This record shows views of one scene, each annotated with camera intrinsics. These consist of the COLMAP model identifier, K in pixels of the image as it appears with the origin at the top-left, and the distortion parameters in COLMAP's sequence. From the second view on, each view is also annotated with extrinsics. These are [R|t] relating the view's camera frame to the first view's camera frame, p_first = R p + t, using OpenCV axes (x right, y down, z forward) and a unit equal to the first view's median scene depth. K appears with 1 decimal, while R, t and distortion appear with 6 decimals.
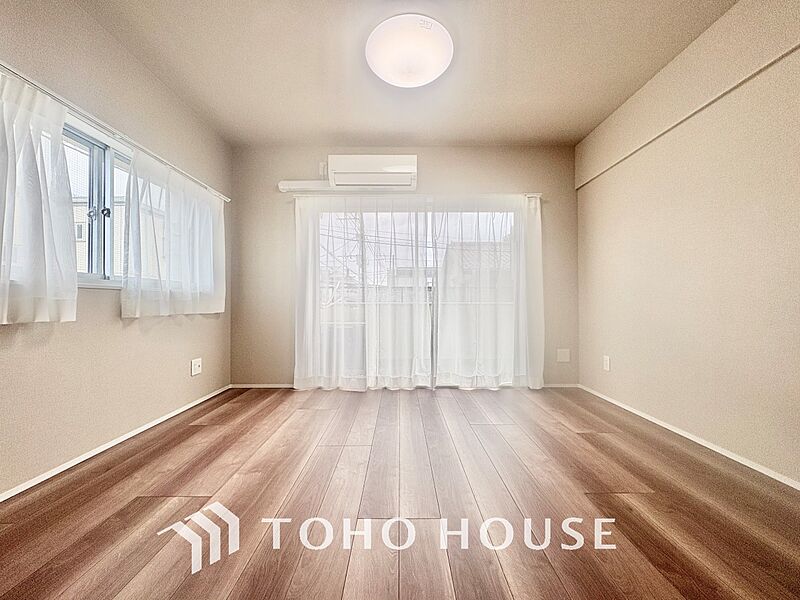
lens RADIAL K [[318.0, 0, 401.3], [0, 318.0, 301.5], [0, 0, 1]] dist [0.002540, -0.000847]
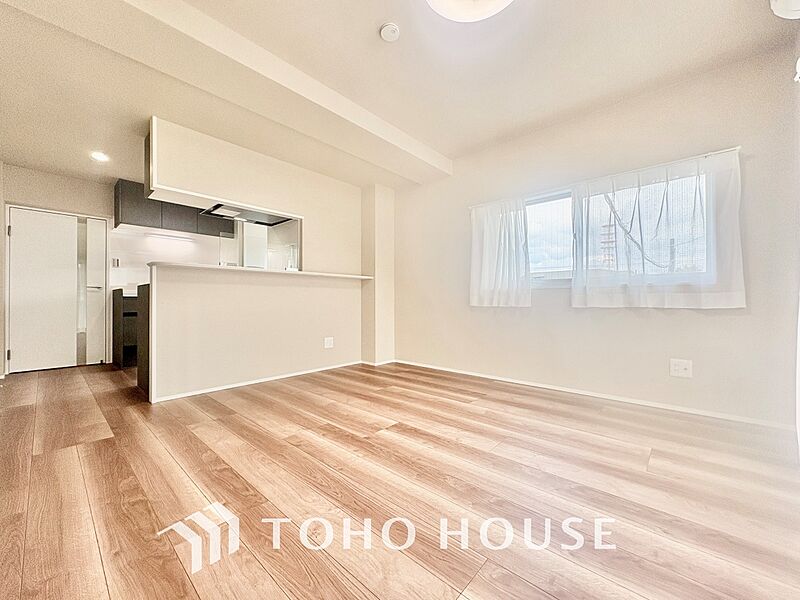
lens RADIAL K [[318.0, 0, 399.1], [0, 318.0, 297.7], [0, 0, 1]] dist [0.002540, -0.000847]
pose [[-0.673100, -0.002691, -0.739546, 0.474100], [0.009173, 0.999886, -0.011987, 0.011644], [0.739494, -0.014852, -0.672999, 0.902768]]
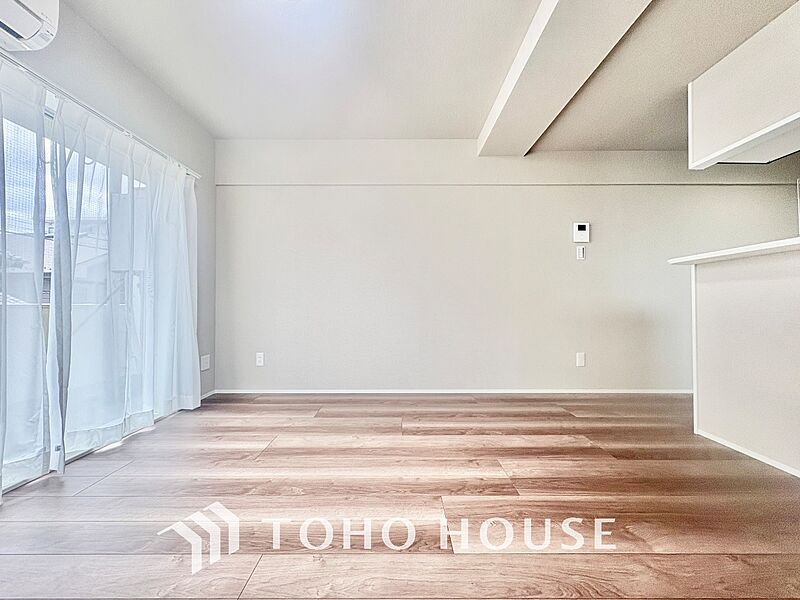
lens RADIAL K [[318.0, 0, 398.4], [0, 318.0, 300.3], [0, 0, 1]] dist [0.002540, -0.000847]
pose [[0.004398, 0.019145, 0.999807, -0.420169], [-0.006902, 0.999793, -0.019114, 0.006965], [-0.999967, -0.006817, 0.004529, 0.479025]]
